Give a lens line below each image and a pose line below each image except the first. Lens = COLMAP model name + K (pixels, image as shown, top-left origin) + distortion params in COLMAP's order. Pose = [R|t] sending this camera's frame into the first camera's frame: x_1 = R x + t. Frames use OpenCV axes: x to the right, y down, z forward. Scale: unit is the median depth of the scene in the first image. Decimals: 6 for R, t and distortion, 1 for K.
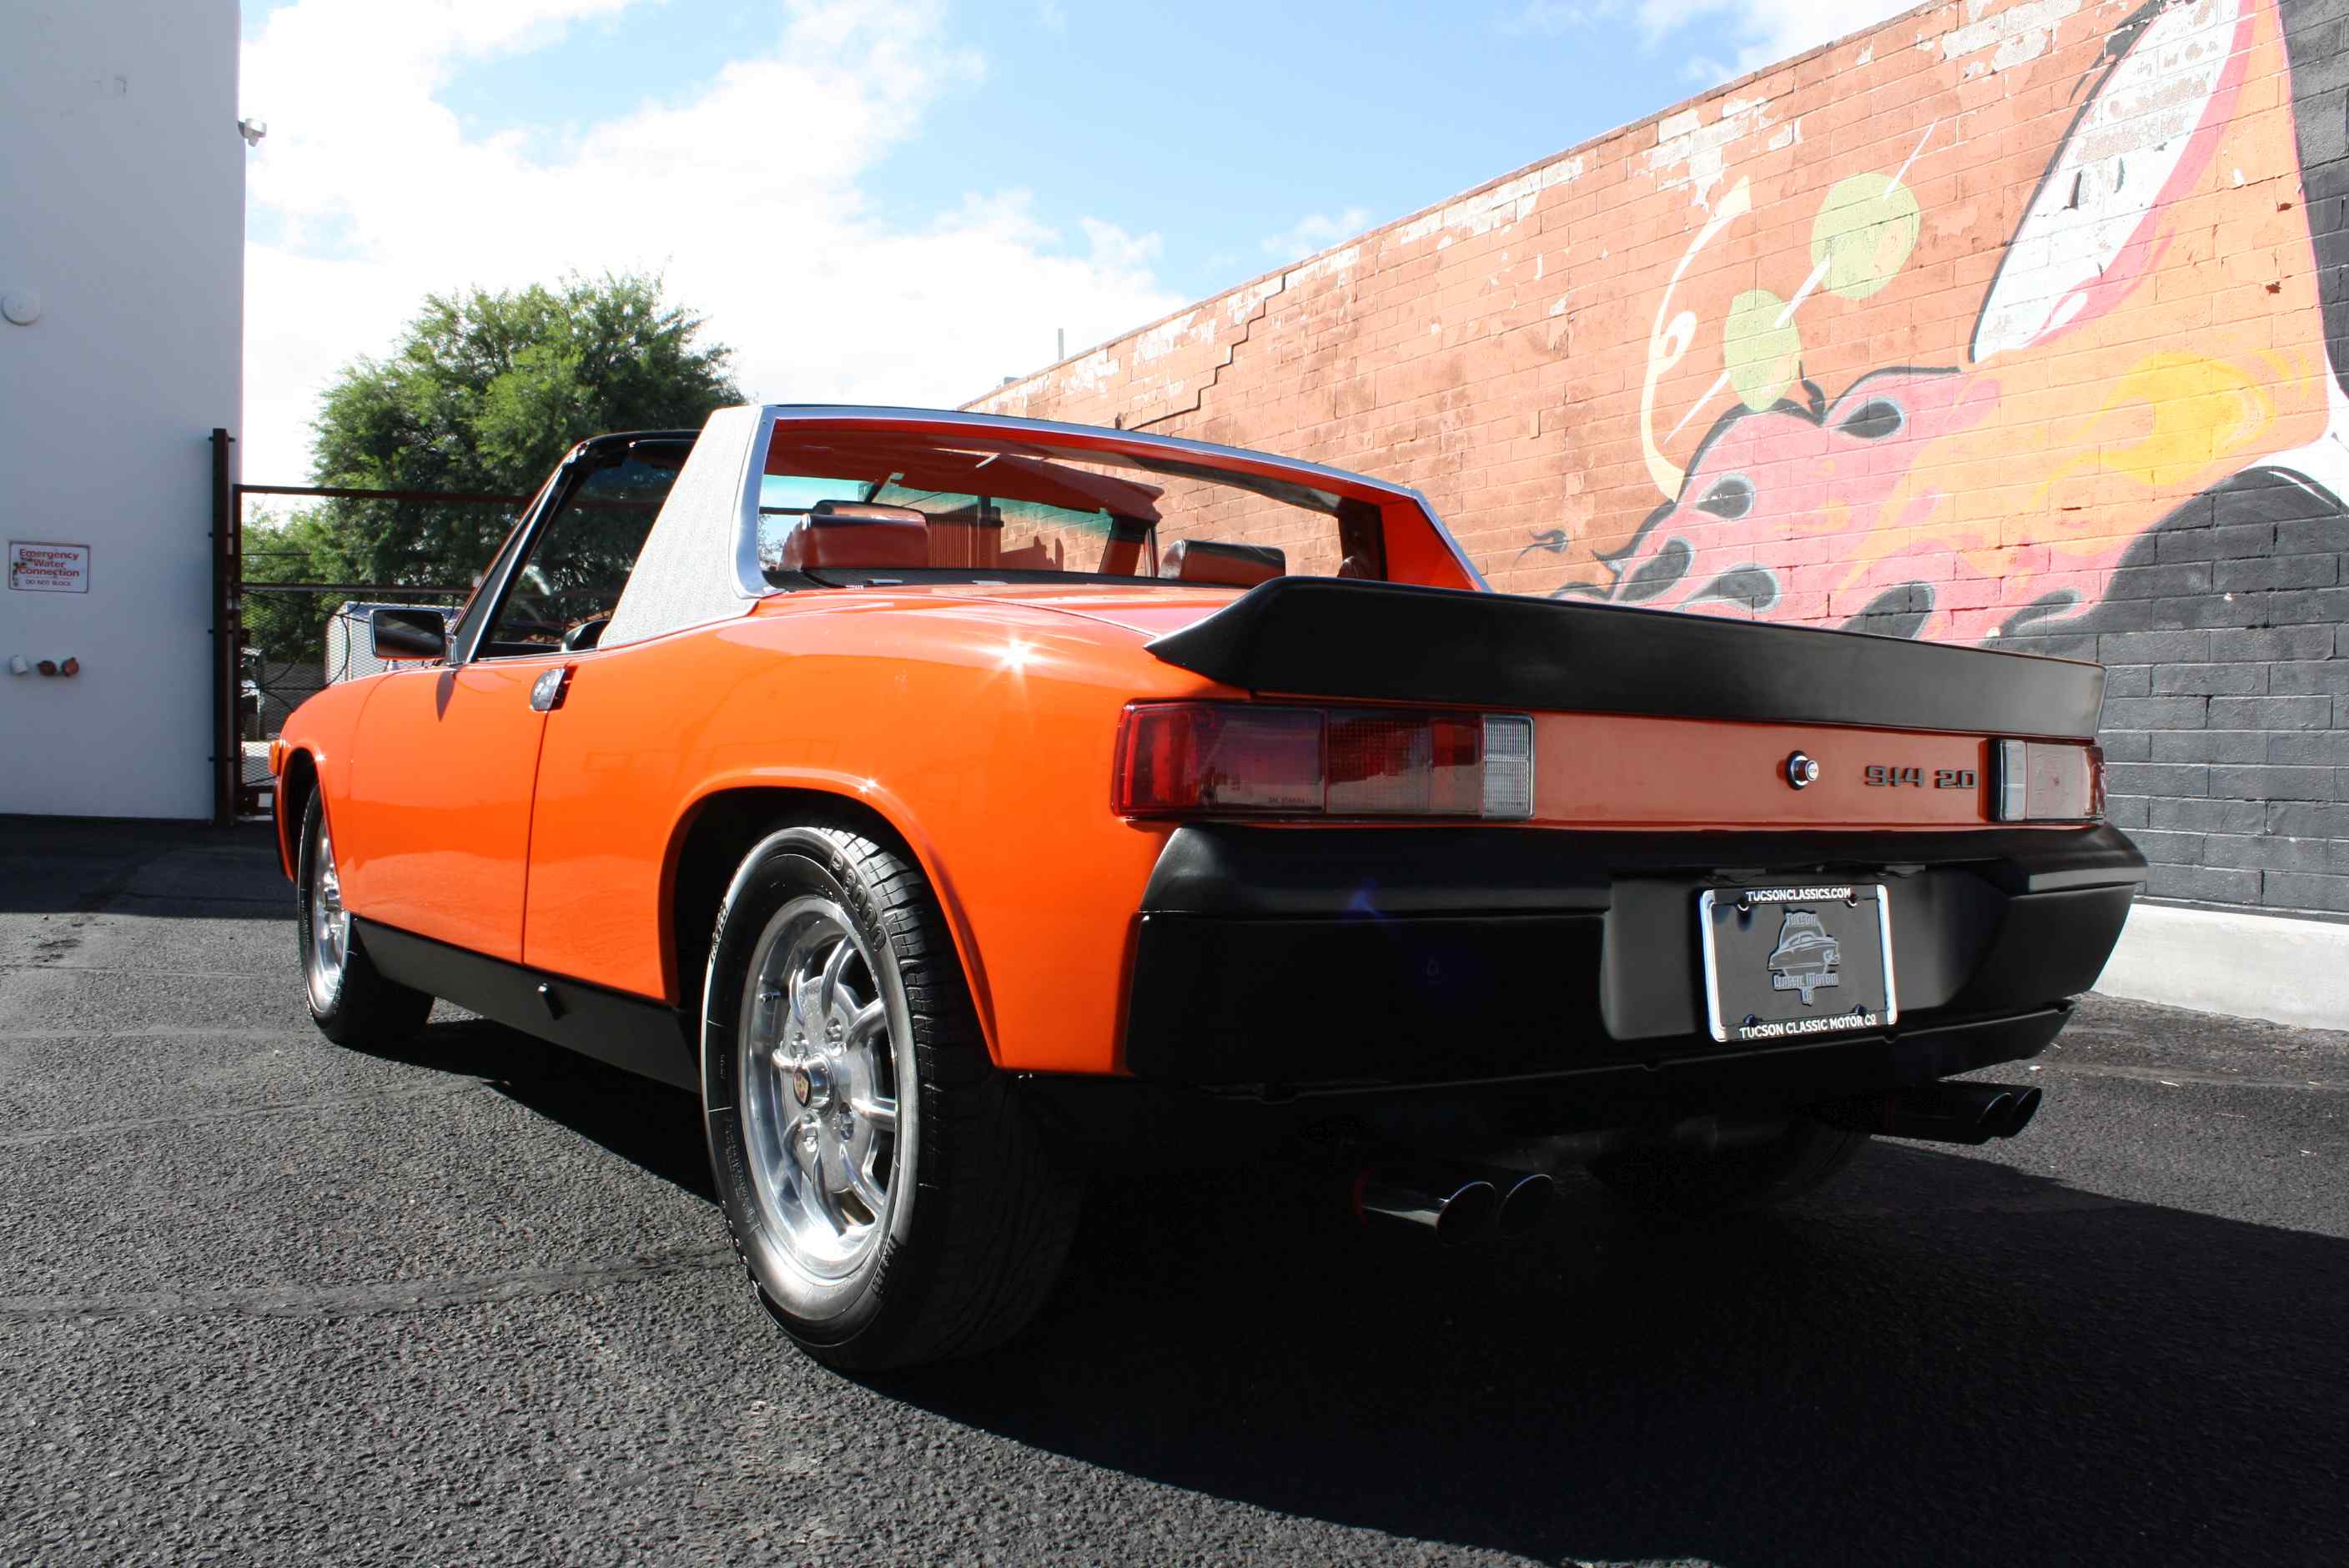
lens RADIAL K [[2146.7, 0, 985.0], [0, 2146.7, 760.2], [0, 0, 1]] dist [-0.025720, 0.000000]
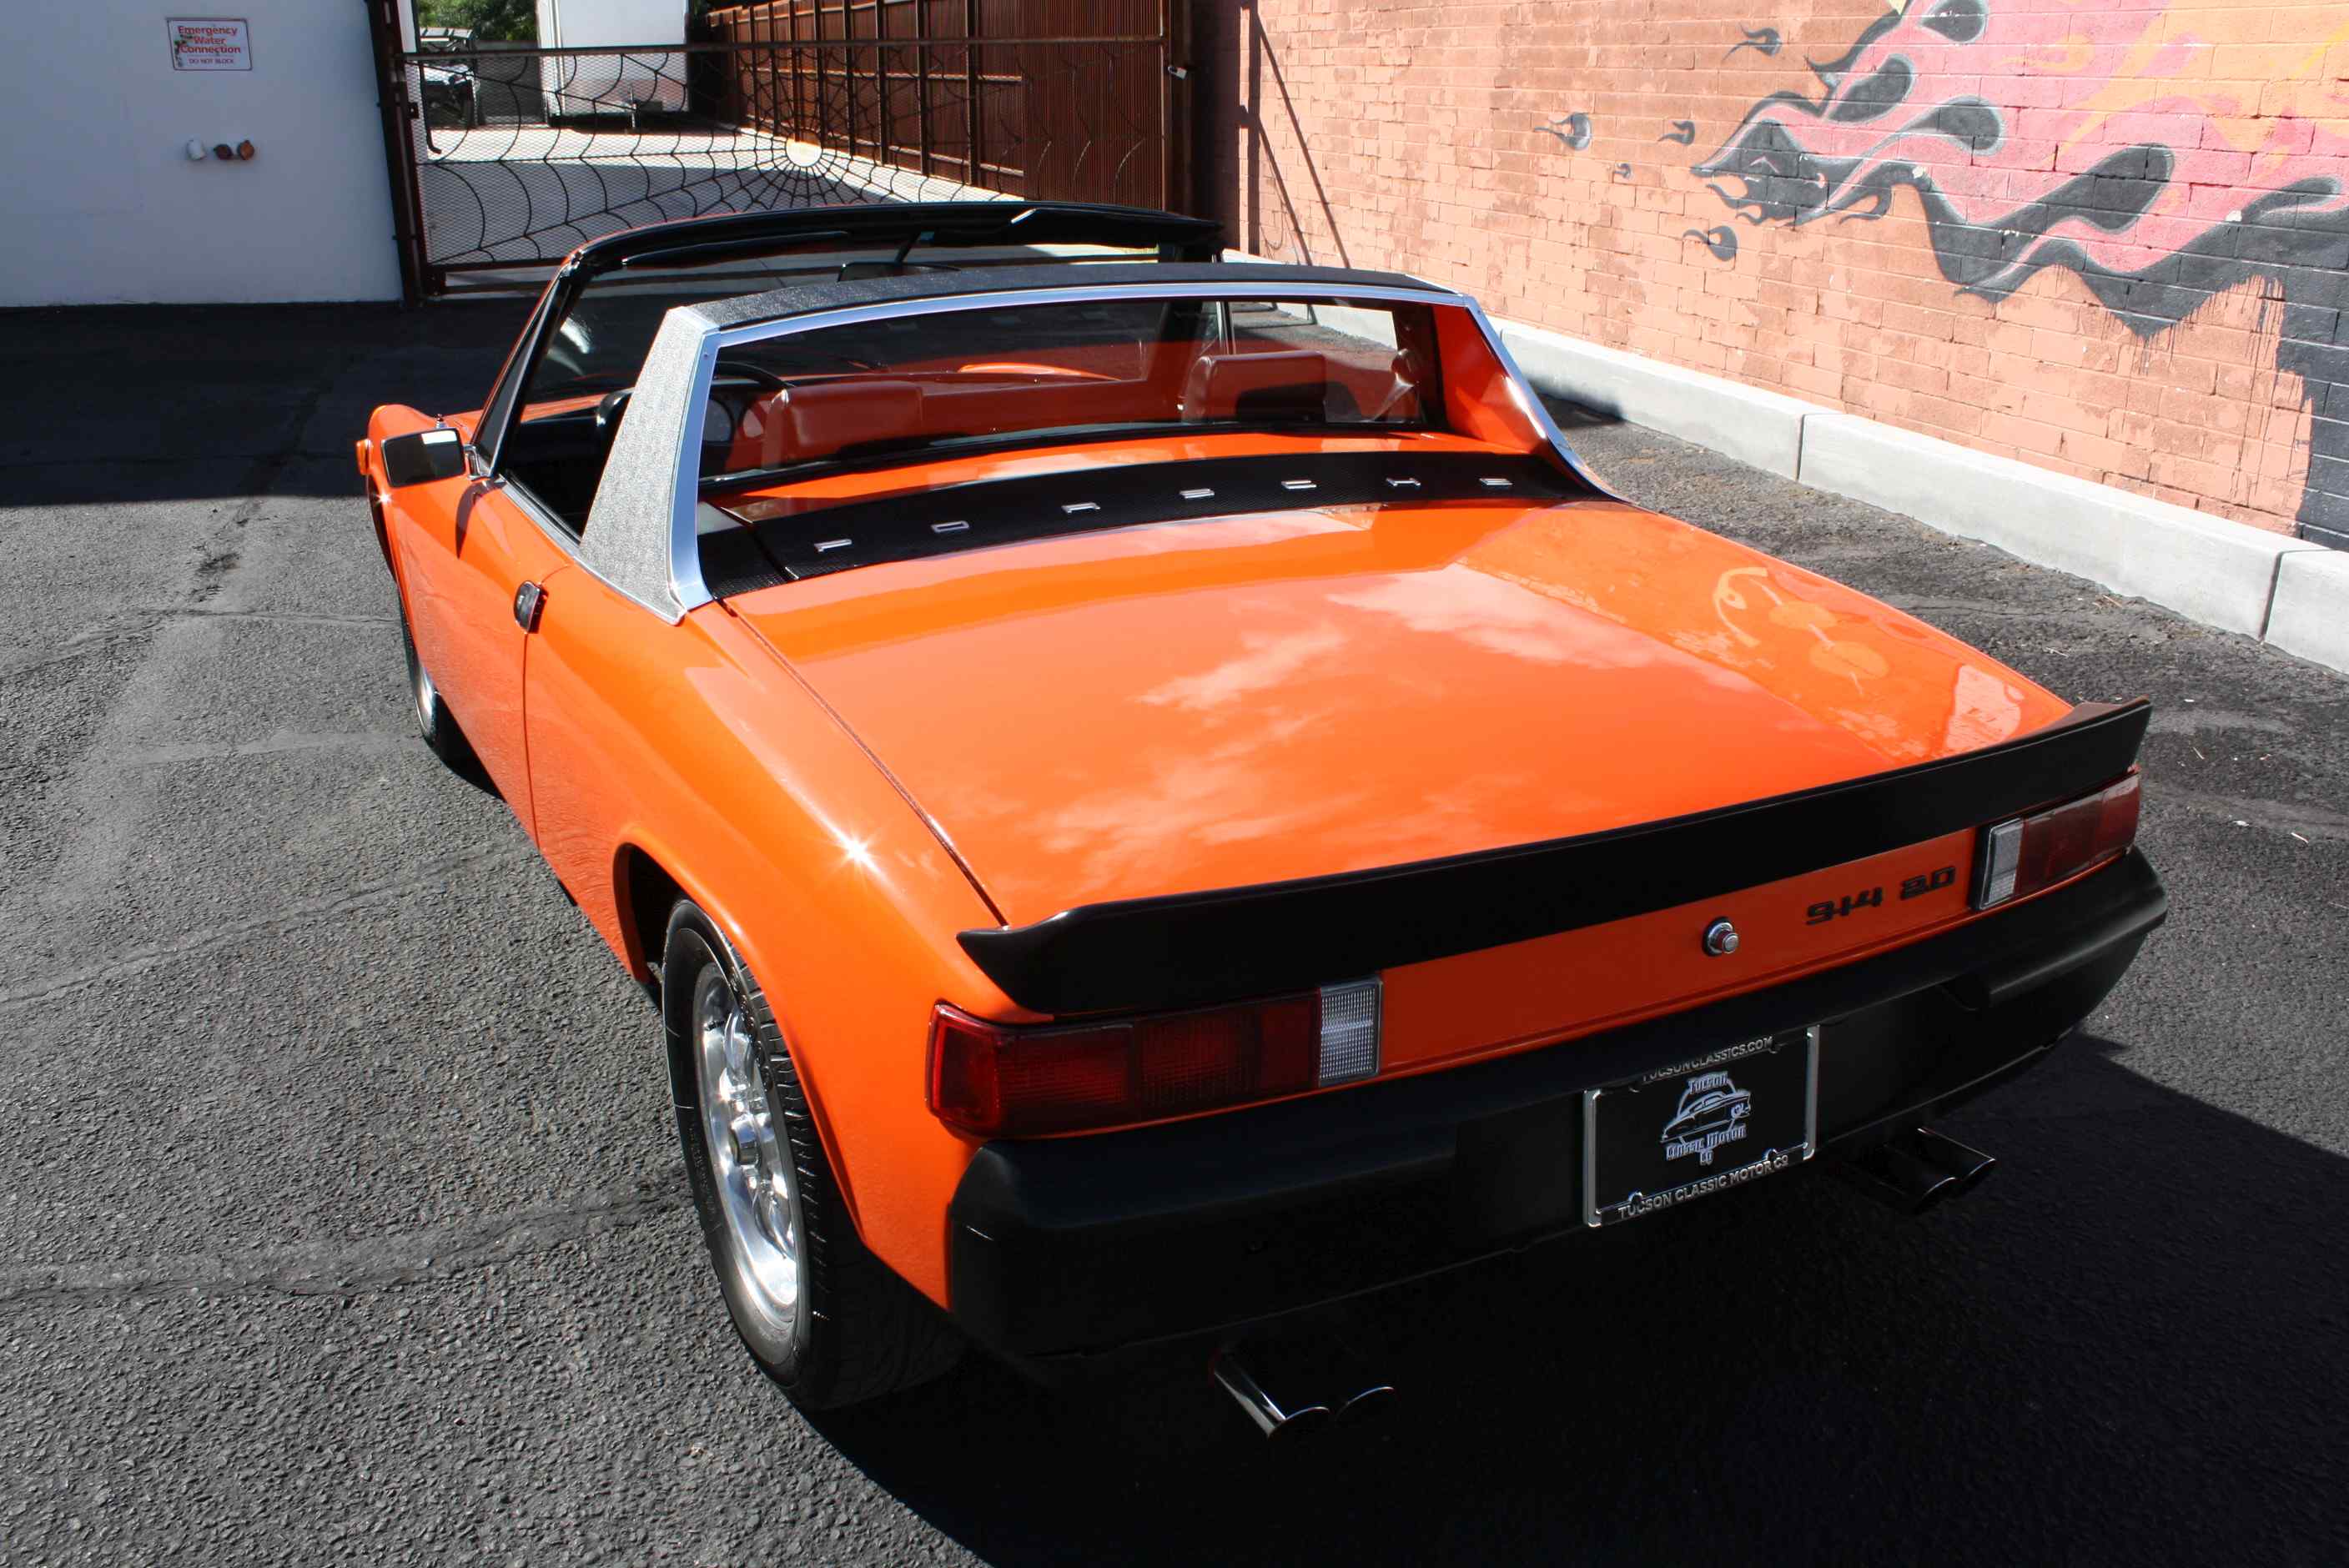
lens RADIAL K [[2146.7, 0, 993.4], [0, 2146.7, 749.9], [0, 0, 1]] dist [-0.025720, 0.000000]
pose [[0.992883, -0.001643, -0.119079, 0.062376], [0.038270, 0.951272, 0.305970, -0.129782], [0.112774, -0.308349, 0.944565, 0.037316]]
